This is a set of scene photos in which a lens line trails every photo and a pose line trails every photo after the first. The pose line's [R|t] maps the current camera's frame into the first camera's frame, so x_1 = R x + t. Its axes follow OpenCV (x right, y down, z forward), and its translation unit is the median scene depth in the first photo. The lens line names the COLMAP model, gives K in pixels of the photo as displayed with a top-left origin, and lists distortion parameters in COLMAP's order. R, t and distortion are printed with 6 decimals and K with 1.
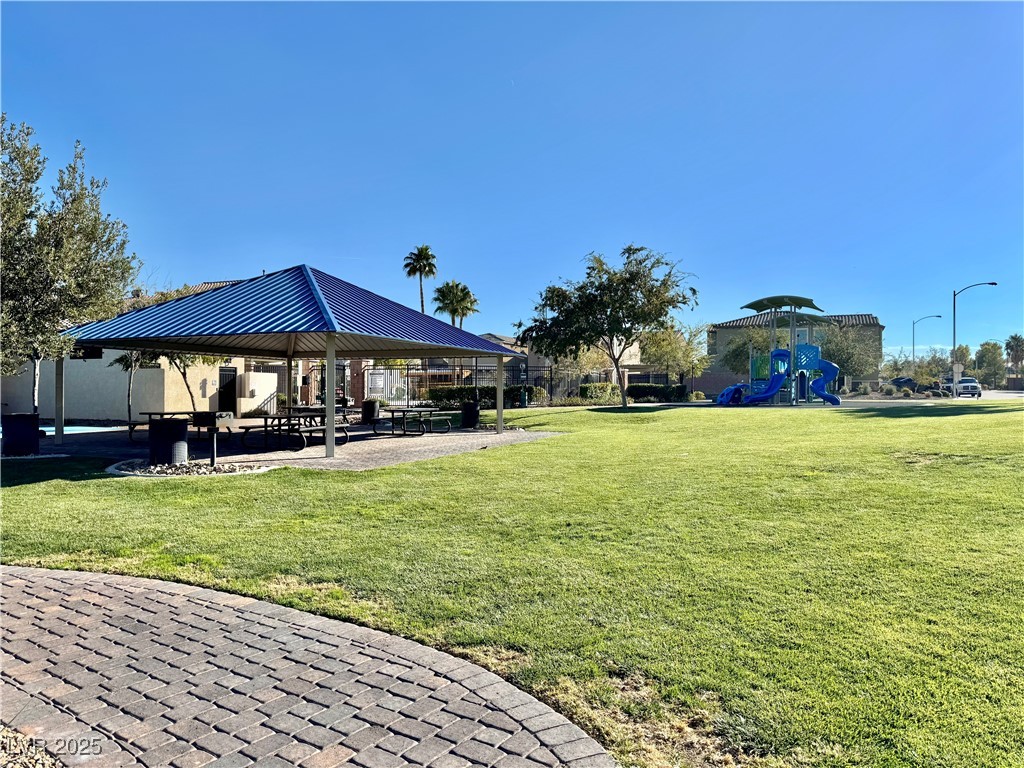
lens RADIAL K [[719.0, 0, 512.2], [0, 719.0, 393.8], [0, 0, 1]] dist [0.058806, -0.080007]
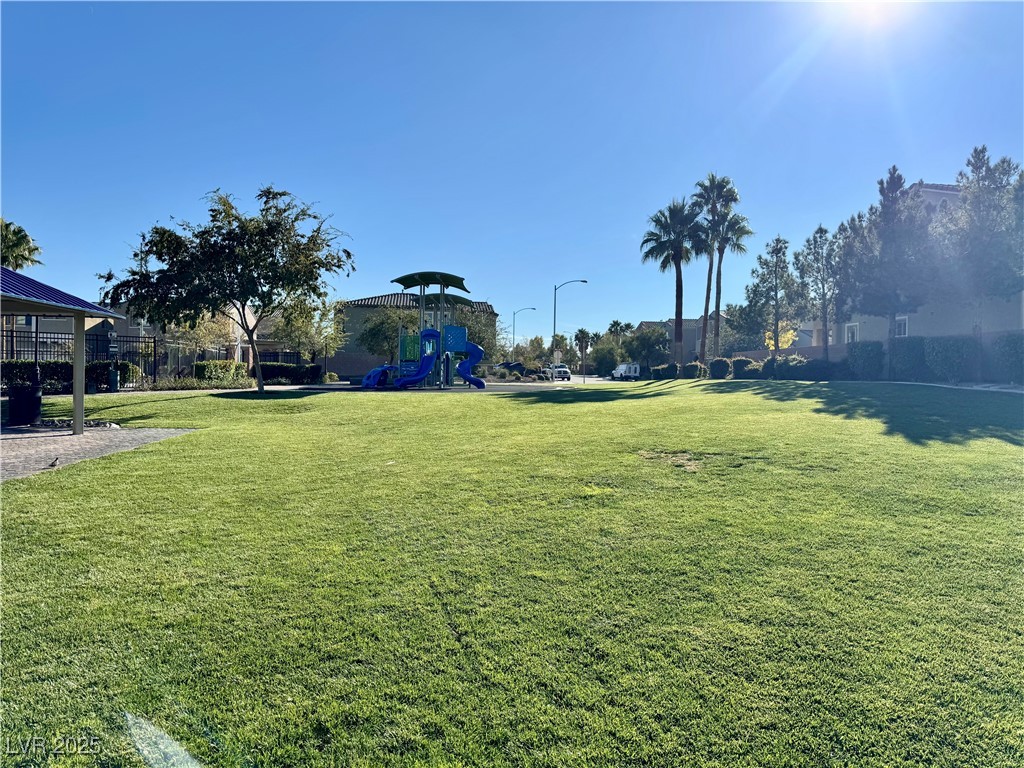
lens RADIAL K [[719.0, 0, 512.2], [0, 719.0, 393.8], [0, 0, 1]] dist [0.058806, -0.080007]
pose [[0.863866, -0.000812, 0.503721, -0.006911], [-0.012875, 0.999636, 0.023692, -0.001587], [-0.503557, -0.026952, 0.863542, 0.166755]]
